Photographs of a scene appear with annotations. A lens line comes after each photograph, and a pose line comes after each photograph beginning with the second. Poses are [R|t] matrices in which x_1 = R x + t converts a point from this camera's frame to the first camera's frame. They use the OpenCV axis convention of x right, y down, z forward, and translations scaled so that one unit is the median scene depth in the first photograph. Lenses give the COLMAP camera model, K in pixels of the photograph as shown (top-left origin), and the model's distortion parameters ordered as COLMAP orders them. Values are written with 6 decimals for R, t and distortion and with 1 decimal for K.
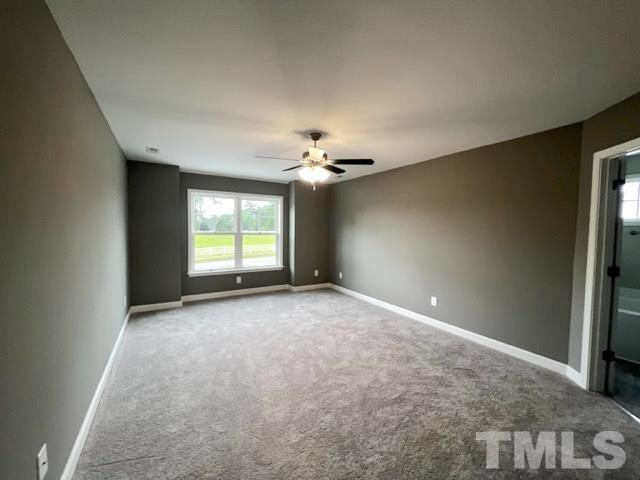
lens RADIAL K [[256.2, 0, 319.0], [0, 256.2, 240.7], [0, 0, 1]] dist [0.000342, -0.000117]
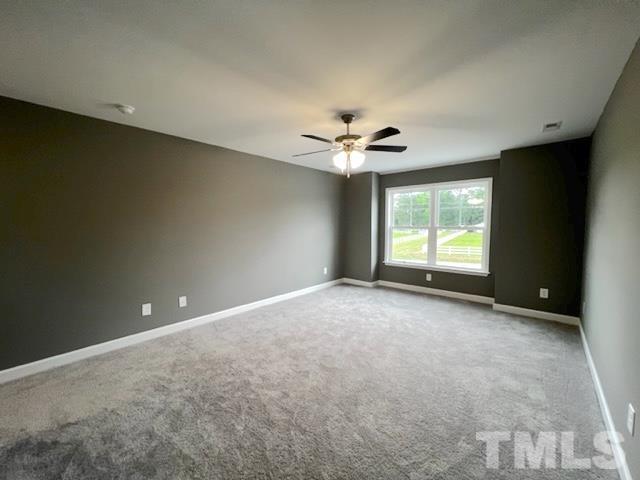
lens RADIAL K [[256.2, 0, 319.0], [0, 256.2, 240.7], [0, 0, 1]] dist [0.000342, -0.000117]
pose [[0.298832, 0.051025, -0.952941, 0.456828], [-0.042682, 0.998285, 0.040068, -0.000842], [0.953351, 0.028700, 0.300497, 0.335438]]
